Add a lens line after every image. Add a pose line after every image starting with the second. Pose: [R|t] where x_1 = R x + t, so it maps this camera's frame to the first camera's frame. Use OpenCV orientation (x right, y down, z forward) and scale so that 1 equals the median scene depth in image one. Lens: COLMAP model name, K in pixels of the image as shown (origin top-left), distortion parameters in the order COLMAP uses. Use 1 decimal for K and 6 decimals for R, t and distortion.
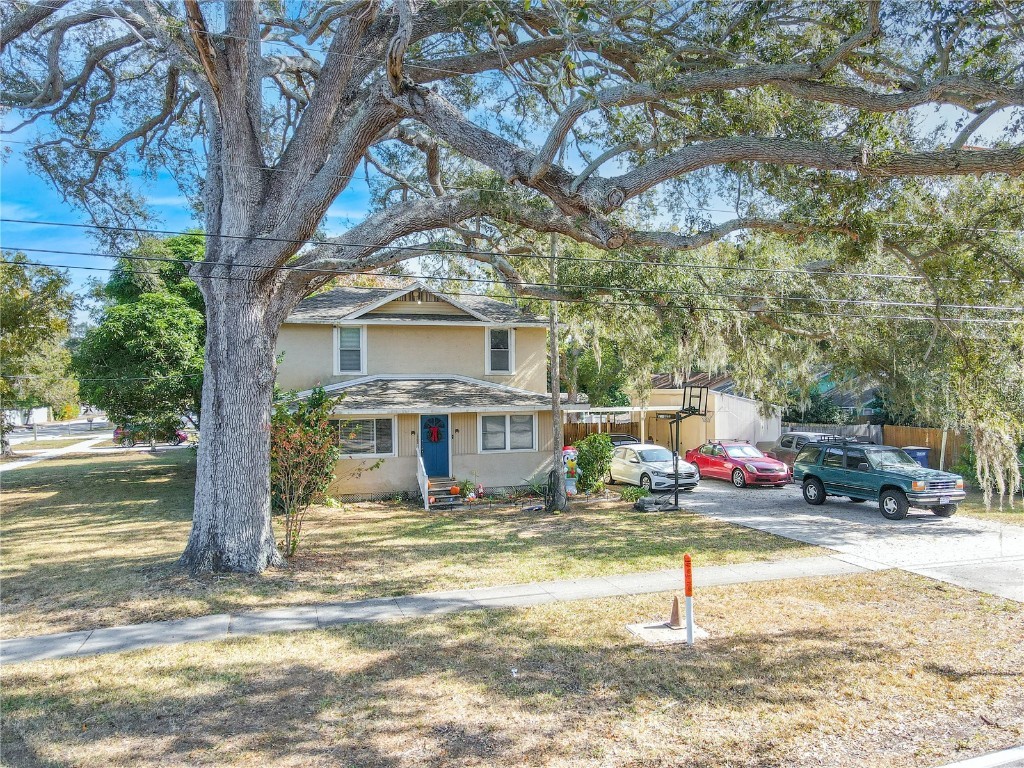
lens RADIAL K [[731.9, 0, 515.8], [0, 731.9, 356.4], [0, 0, 1]] dist [0.003003, 0.001033]
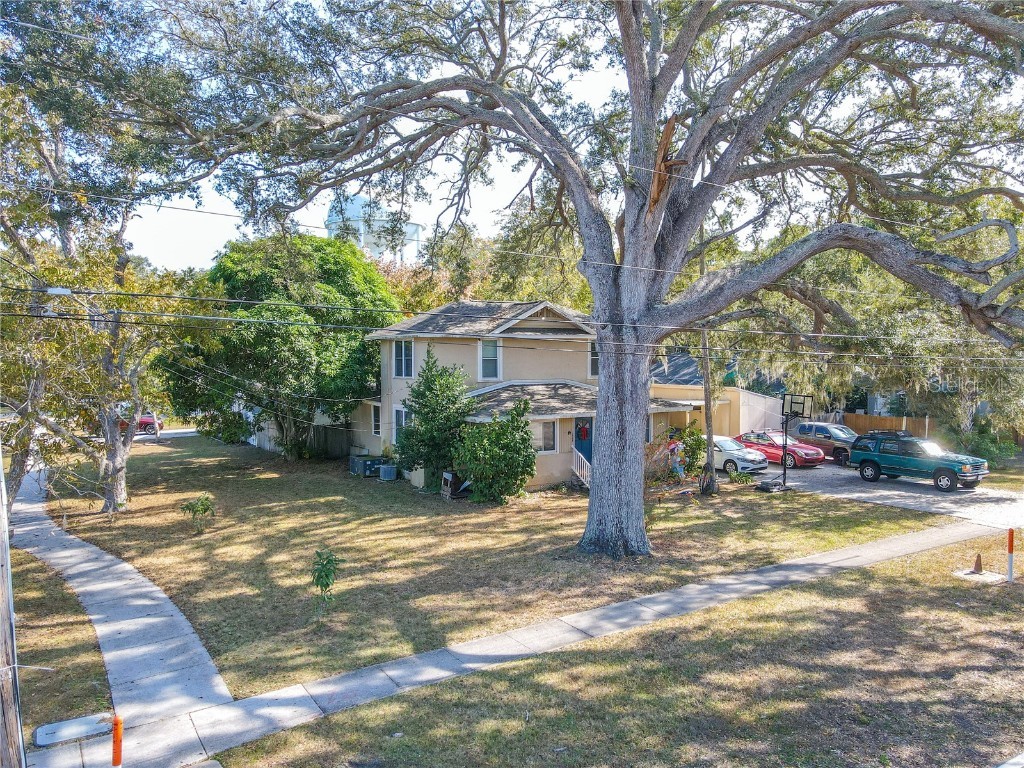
lens RADIAL K [[736.8, 0, 512.0], [0, 736.8, 384.0], [0, 0, 1]] dist [0.038167, 0.000811]
pose [[0.970329, -0.004556, 0.241747, -0.638945], [-0.015429, 0.996618, 0.080710, -0.086856], [-0.241297, -0.082045, 0.966977, -0.166764]]
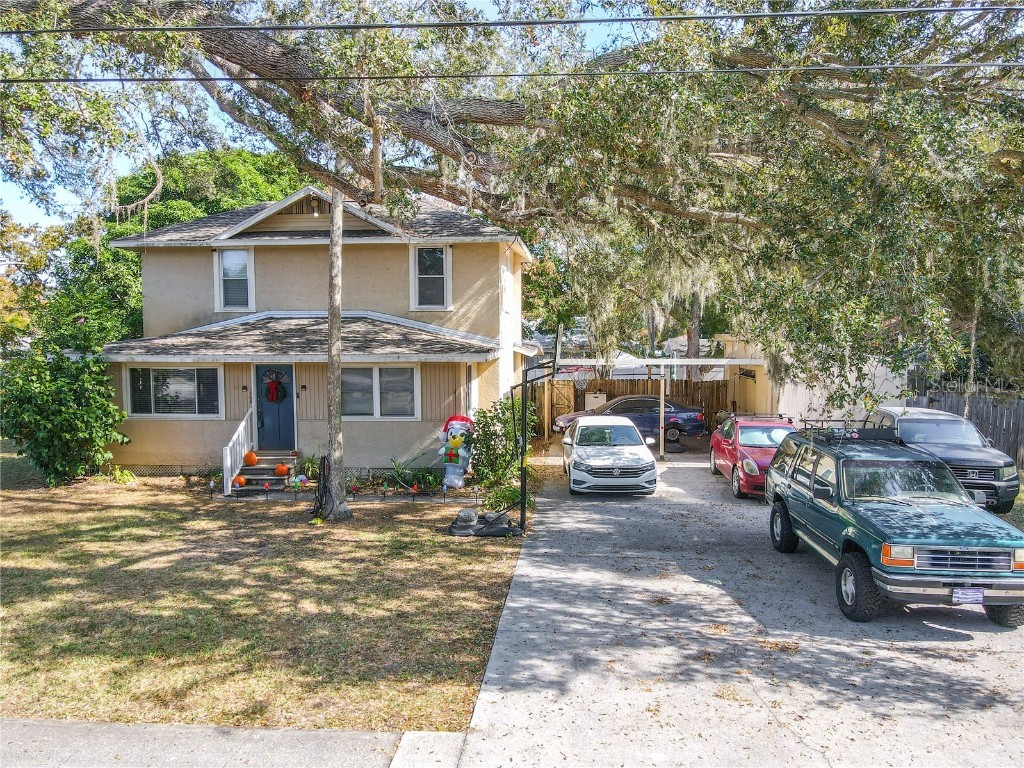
lens RADIAL K [[731.9, 0, 515.8], [0, 731.9, 356.4], [0, 0, 1]] dist [0.003003, 0.001033]
pose [[0.905905, 0.017483, -0.423119, 0.521024], [0.013999, 0.997365, 0.071183, 0.028784], [0.423249, -0.070408, 0.903274, 0.555288]]
